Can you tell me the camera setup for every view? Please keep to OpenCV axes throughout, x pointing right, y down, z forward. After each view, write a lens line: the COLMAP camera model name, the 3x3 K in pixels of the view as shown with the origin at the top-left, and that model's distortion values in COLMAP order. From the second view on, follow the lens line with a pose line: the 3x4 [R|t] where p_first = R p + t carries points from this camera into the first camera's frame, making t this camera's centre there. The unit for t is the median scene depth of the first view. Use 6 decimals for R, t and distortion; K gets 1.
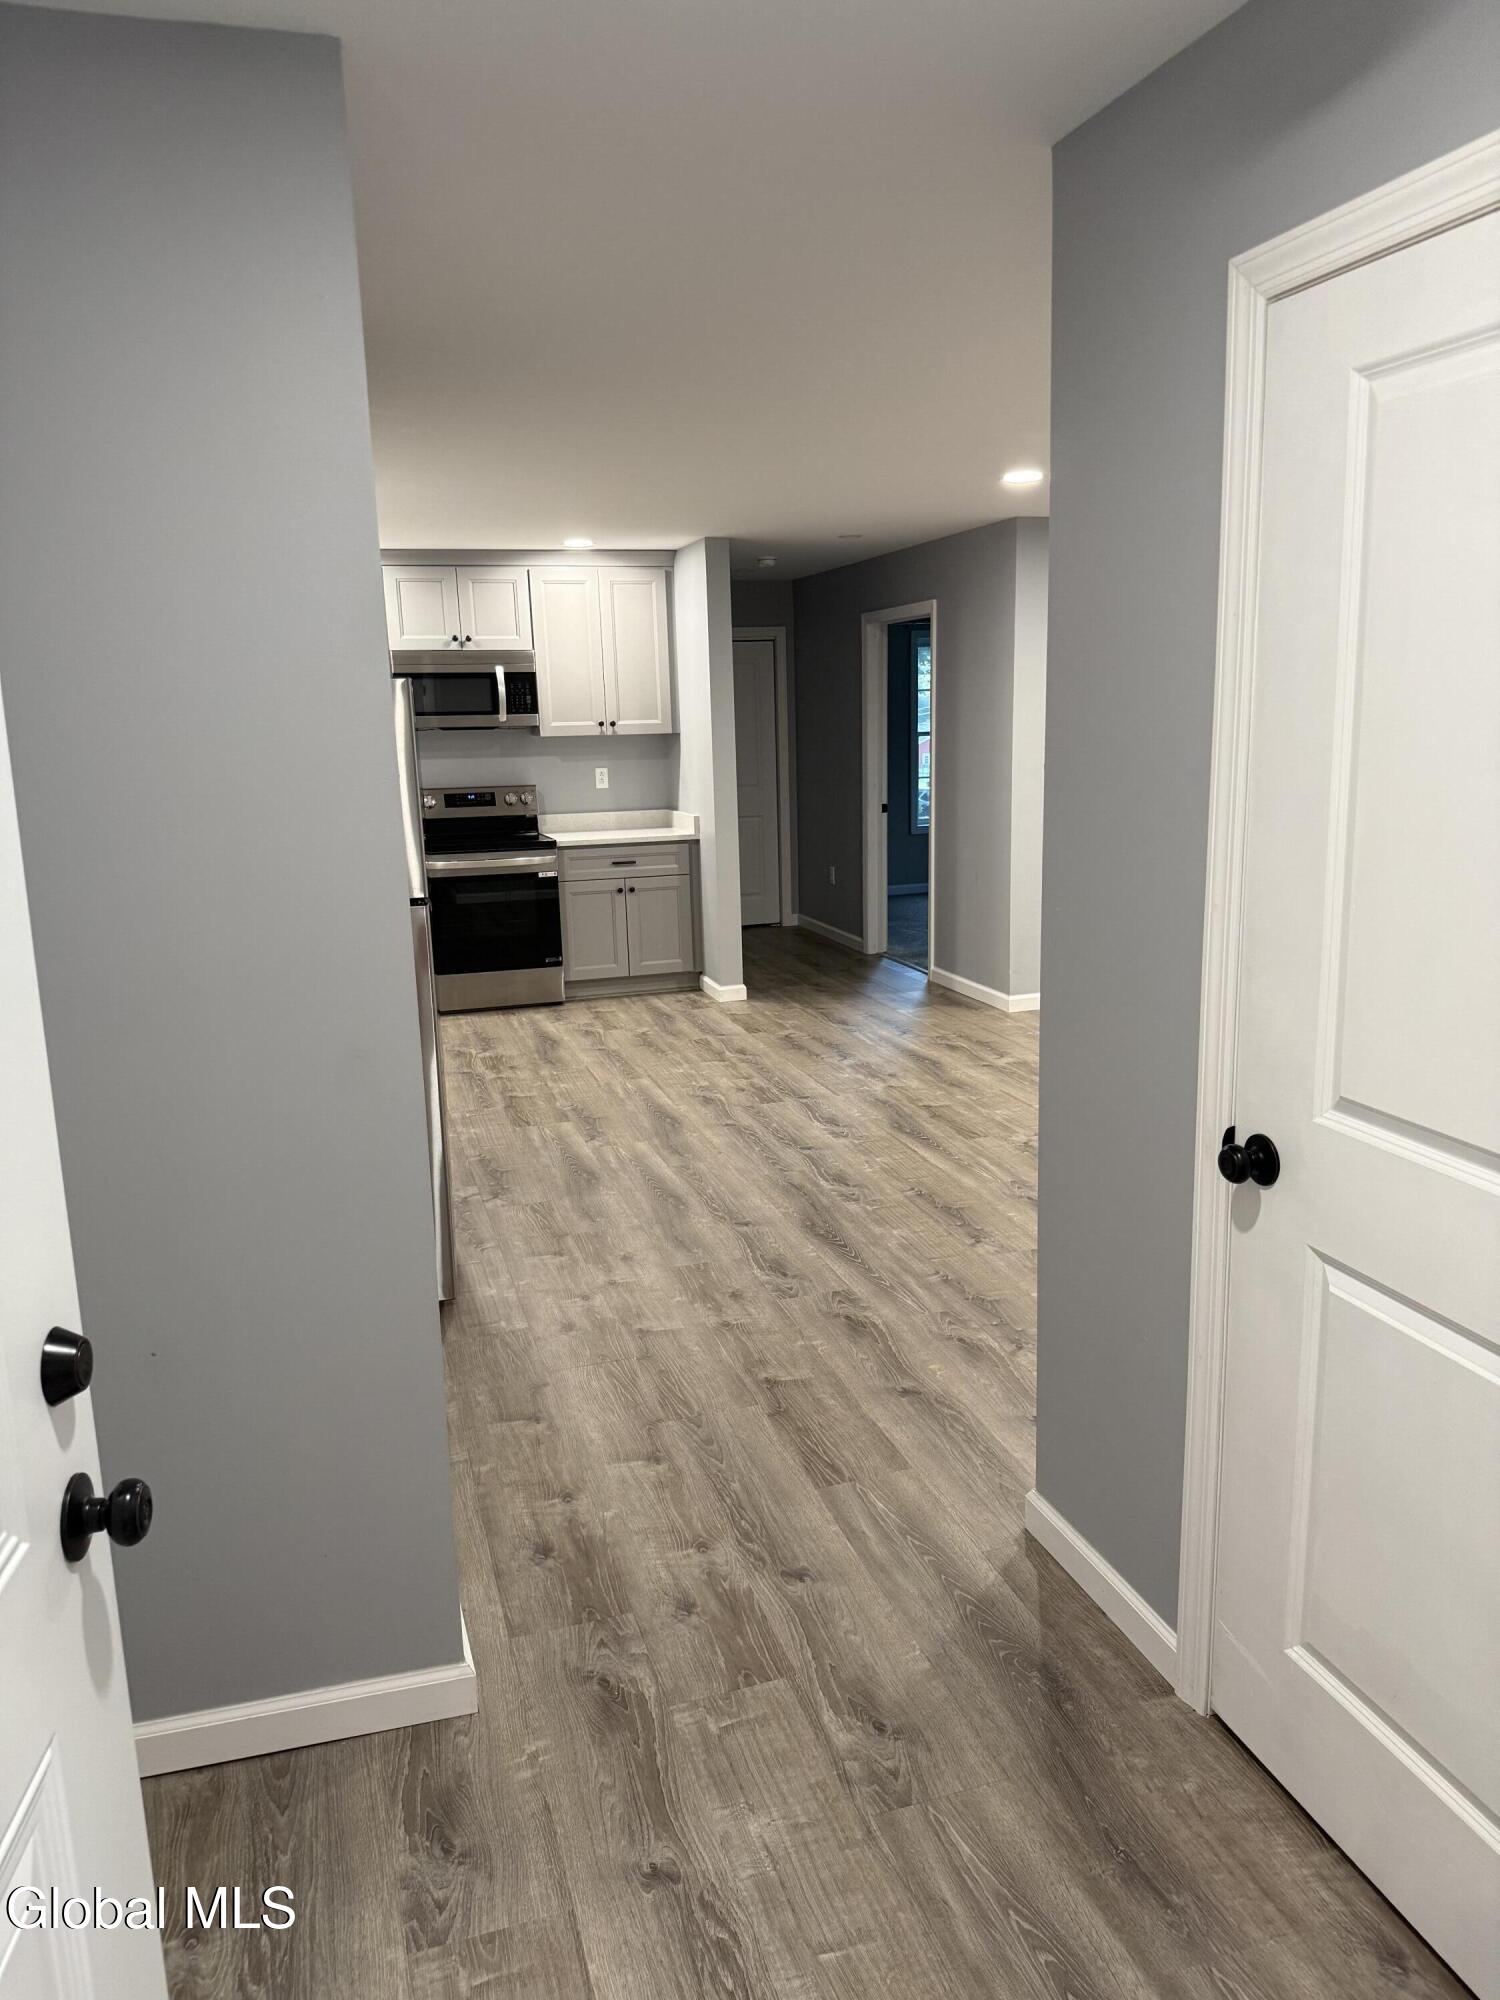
lens RADIAL K [[1388.5, 0, 750.0], [0, 1388.5, 1000.0], [0, 0, 1]] dist [0.239284, -0.086771]
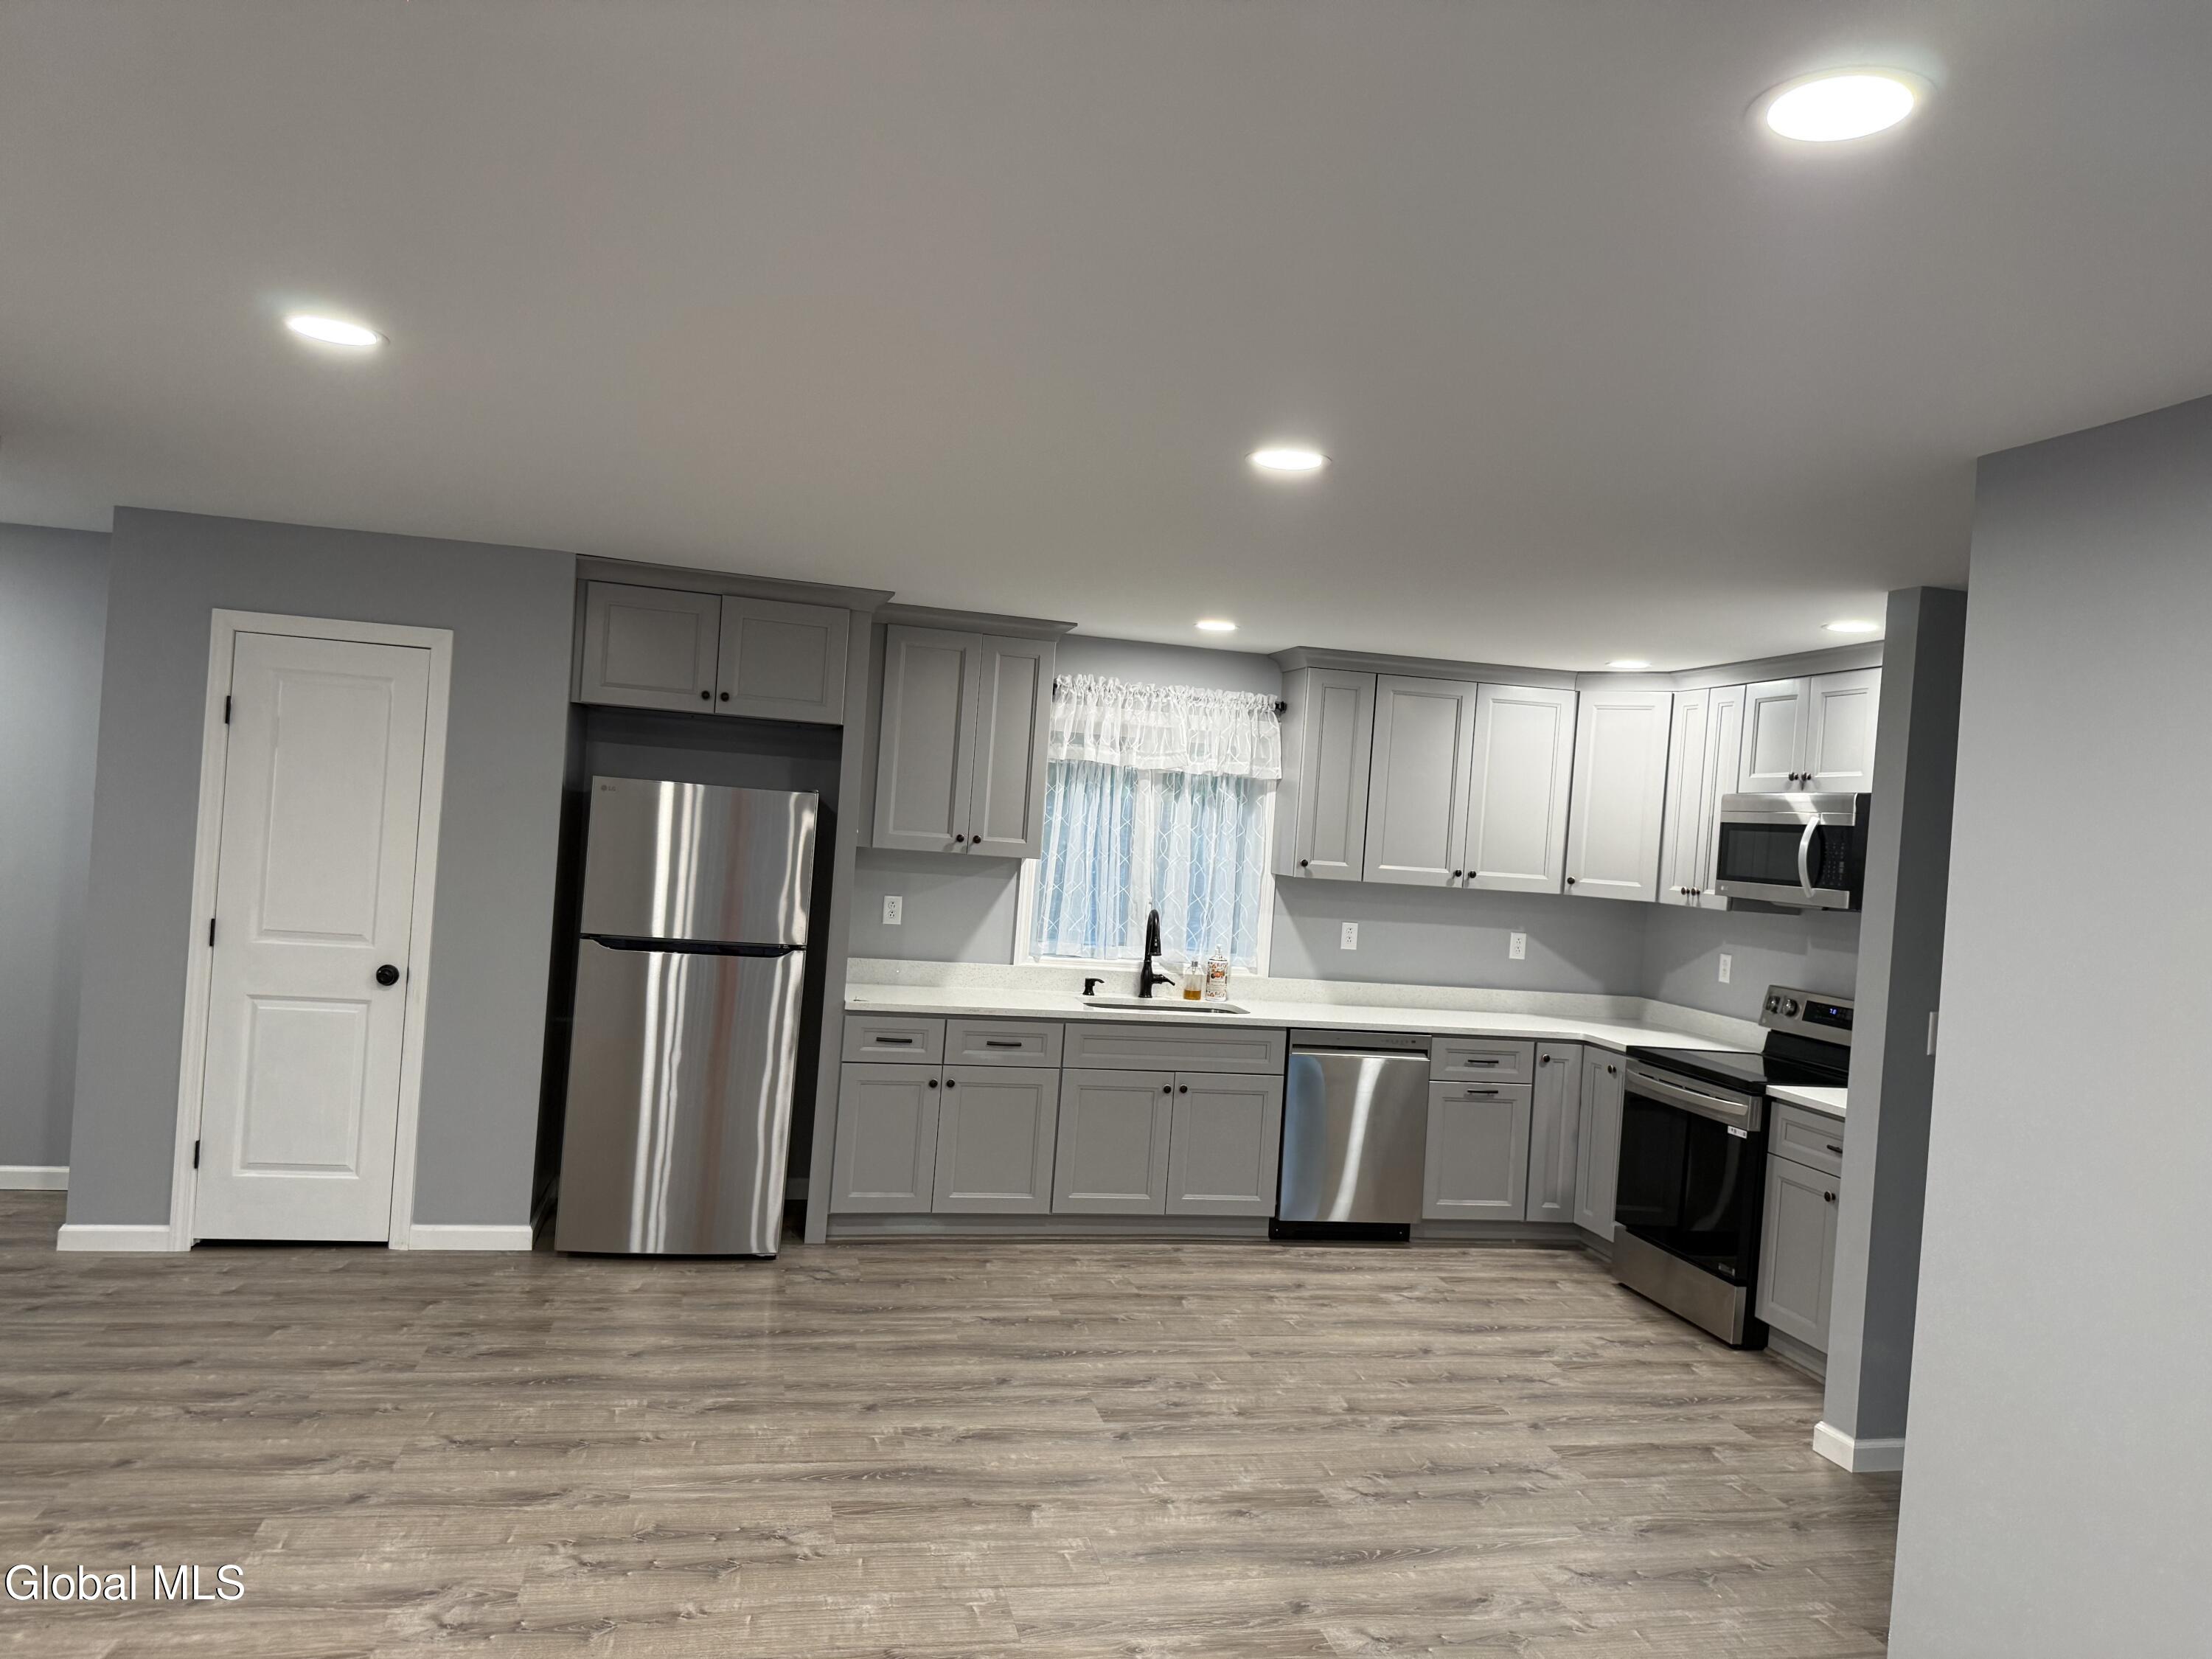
lens RADIAL K [[1562.4, 0, 1106.0], [0, 1562.4, 829.5], [0, 0, 1]] dist [0.204032, -0.411412]
pose [[-0.083895, 0.028001, -0.996081, 0.710063], [-0.273083, 0.960690, 0.050006, -0.216442], [0.958325, 0.276208, -0.072951, 0.907337]]
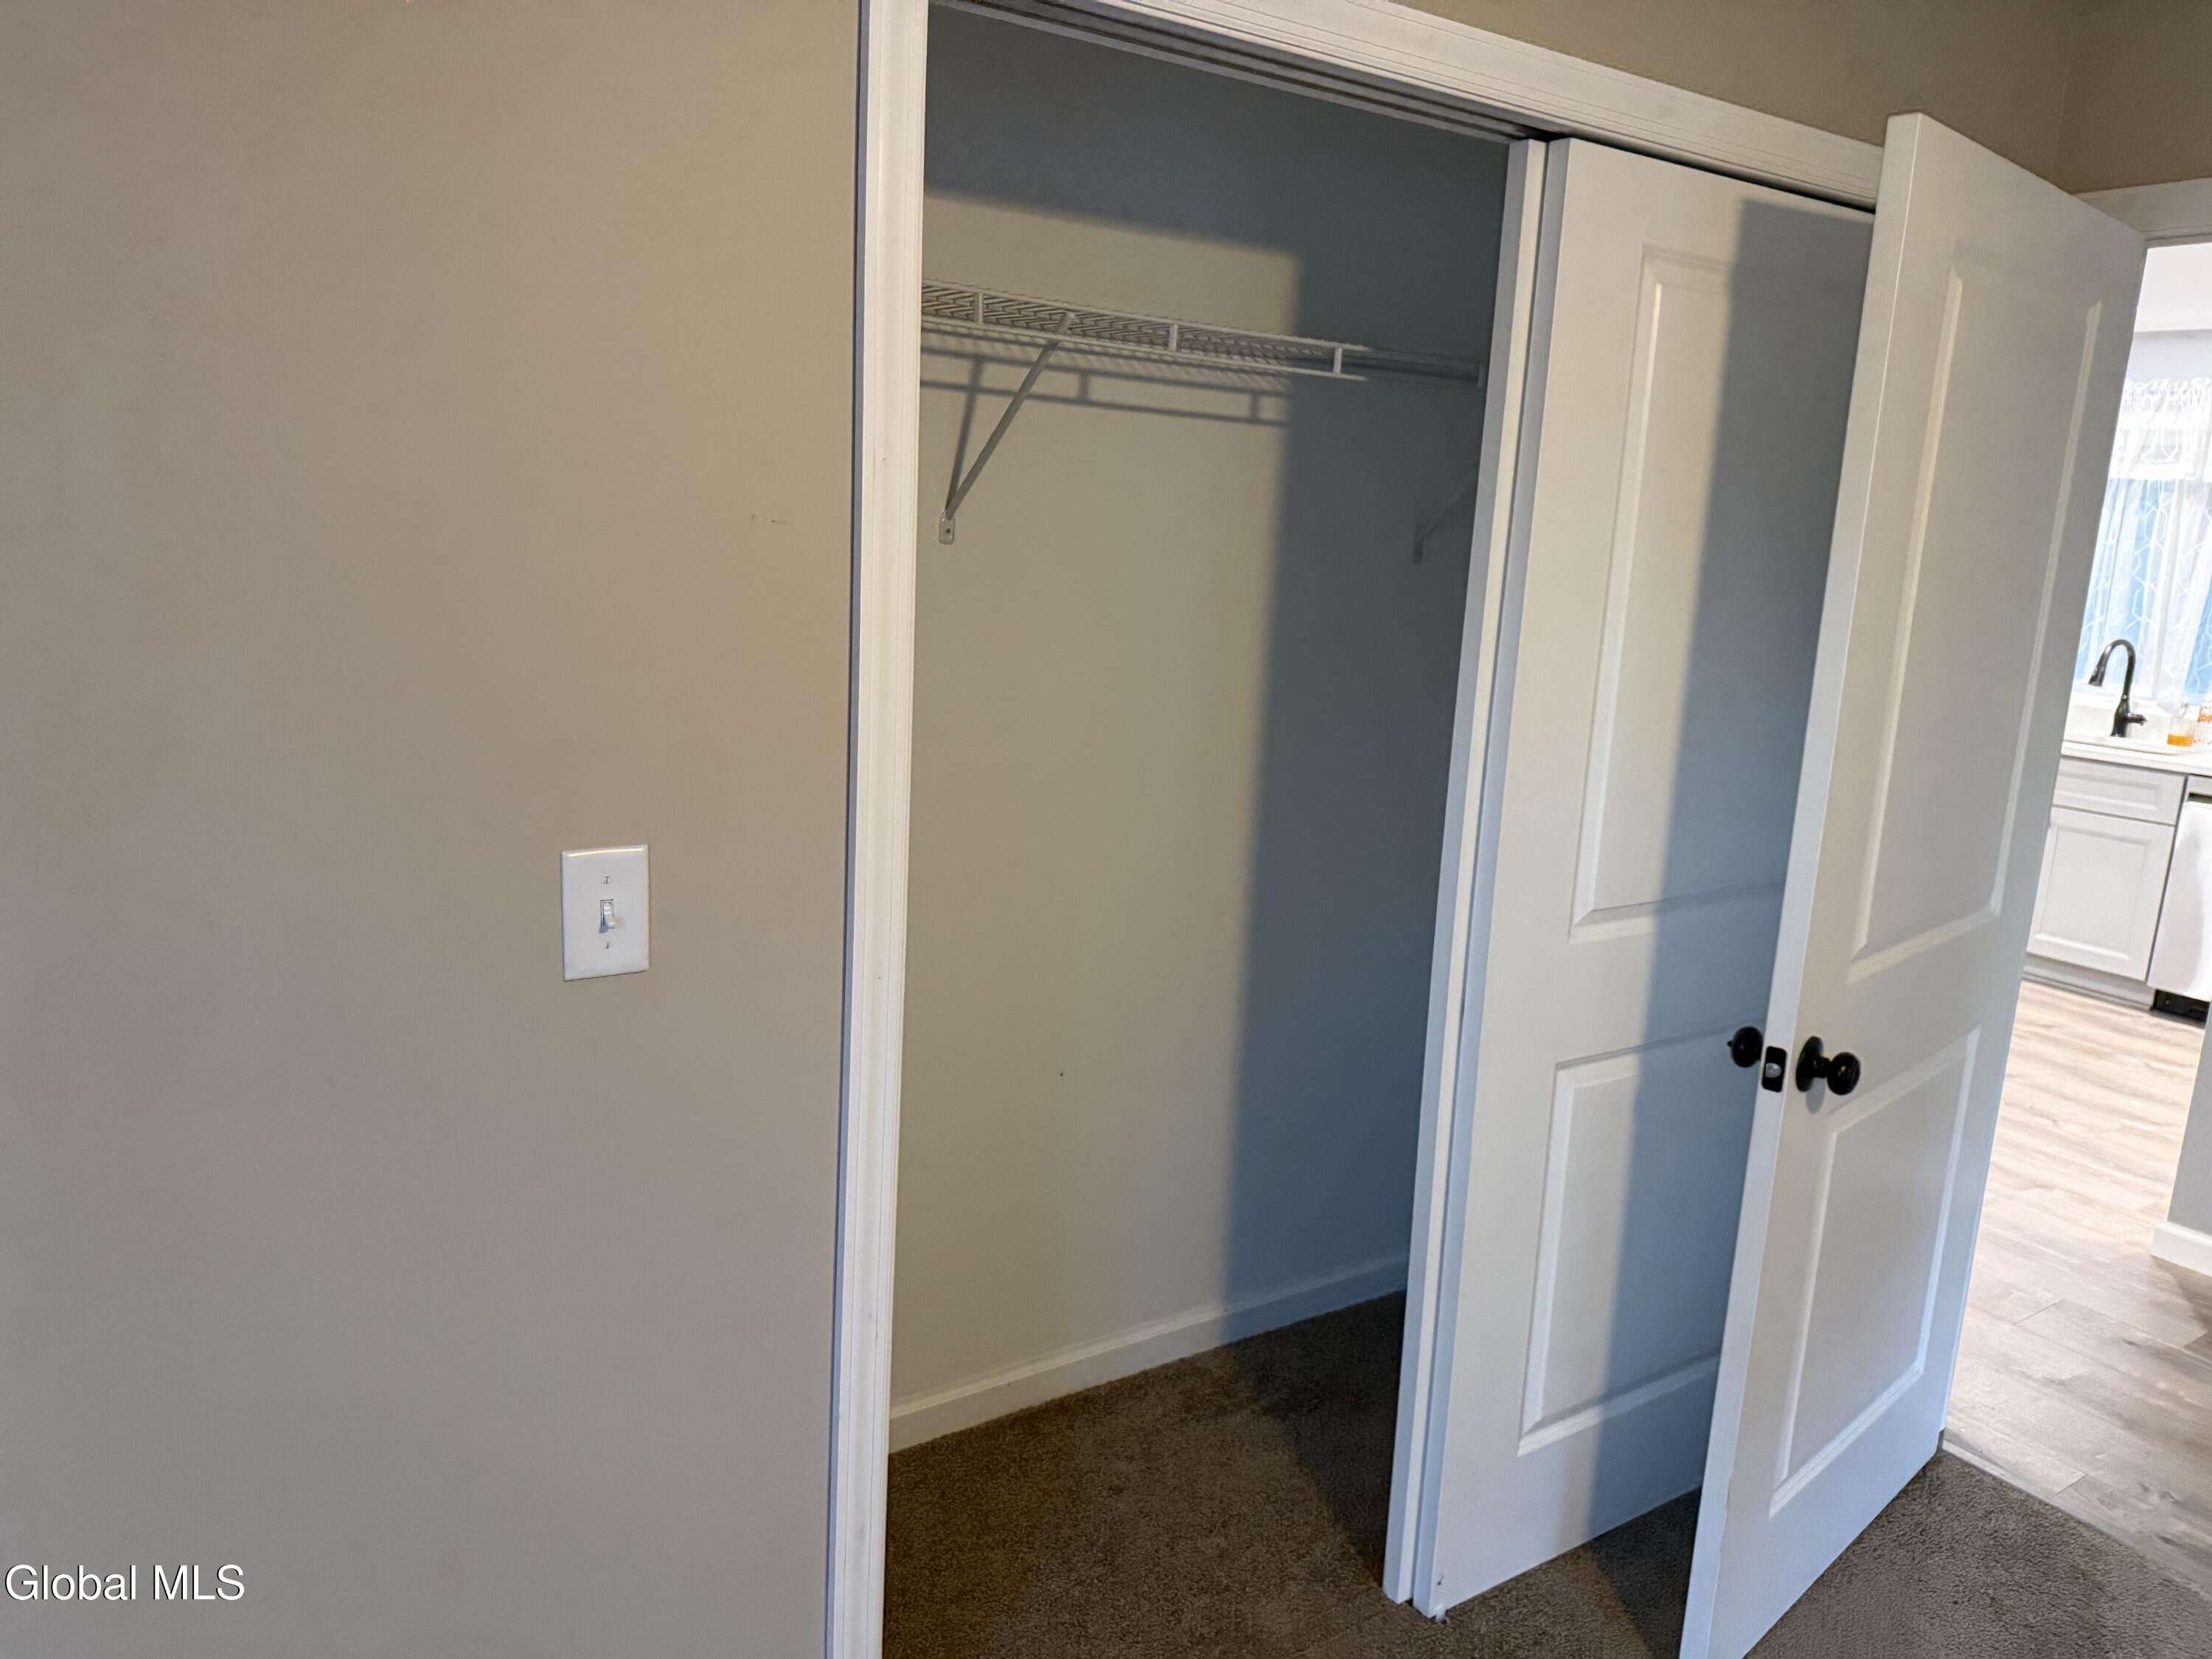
lens RADIAL K [[1555.3, 0, 1116.6], [0, 1555.3, 831.9], [0, 0, 1]] dist [0.079084, -0.091653]
pose [[-0.956120, 0.041245, -0.290056, 0.521963], [-0.081538, 0.913464, 0.398667, -0.345425], [0.281399, 0.404824, -0.870018, 1.582893]]
